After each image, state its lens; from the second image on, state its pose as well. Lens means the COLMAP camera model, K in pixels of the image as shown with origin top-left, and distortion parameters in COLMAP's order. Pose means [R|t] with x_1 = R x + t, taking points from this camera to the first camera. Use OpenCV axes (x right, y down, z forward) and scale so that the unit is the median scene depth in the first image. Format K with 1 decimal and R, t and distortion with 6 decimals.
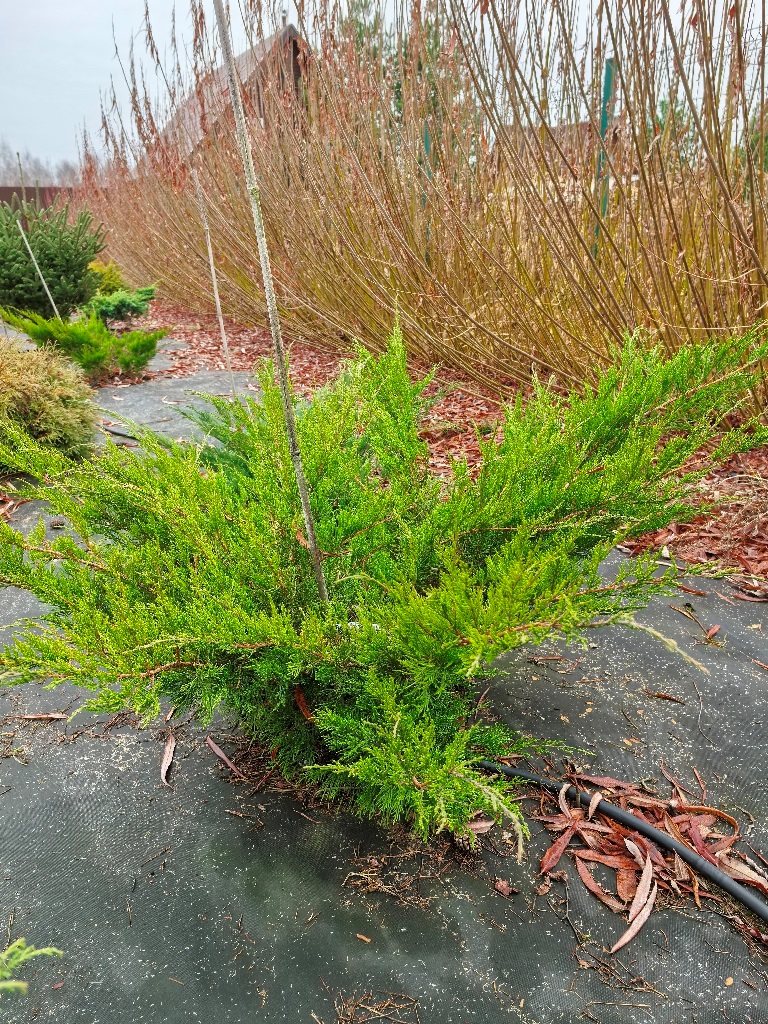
lens RADIAL K [[801.8, 0, 385.1], [0, 801.8, 511.2], [0, 0, 1]] dist [0.003988, -0.007666]
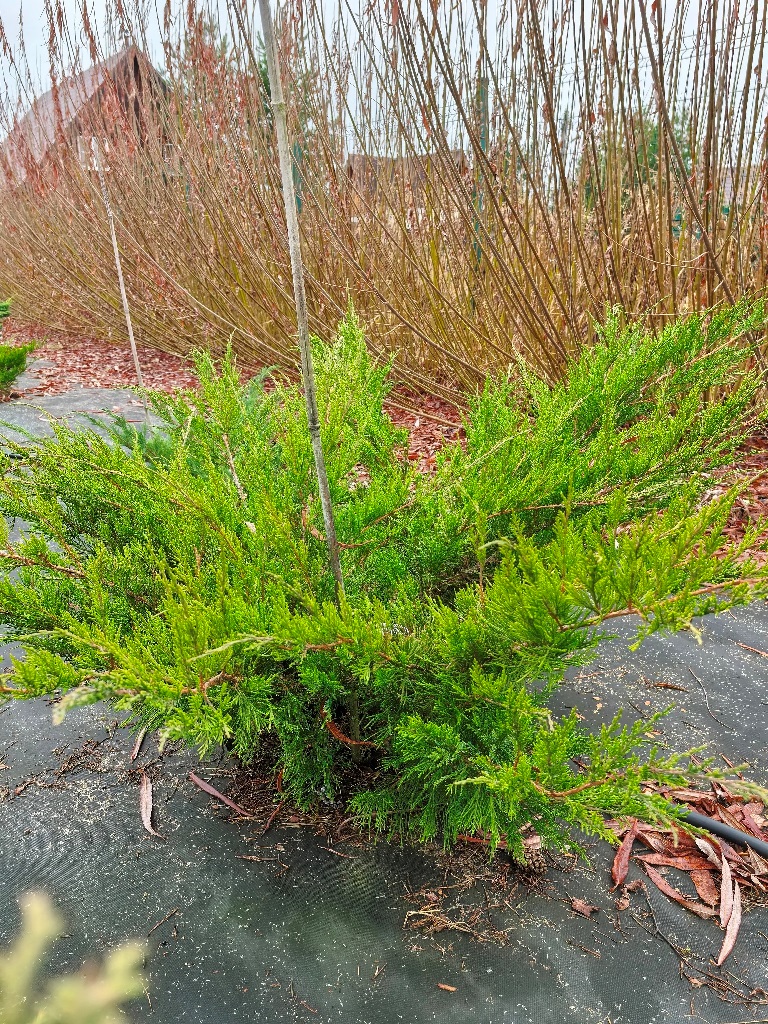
lens RADIAL K [[801.8, 0, 383.3], [0, 801.8, 513.0], [0, 0, 1]] dist [0.003988, -0.007666]
pose [[0.984968, -0.043423, 0.167188, -0.186535], [0.048173, 0.998539, -0.024459, 0.043539], [-0.165882, 0.032145, 0.985622, 0.141628]]
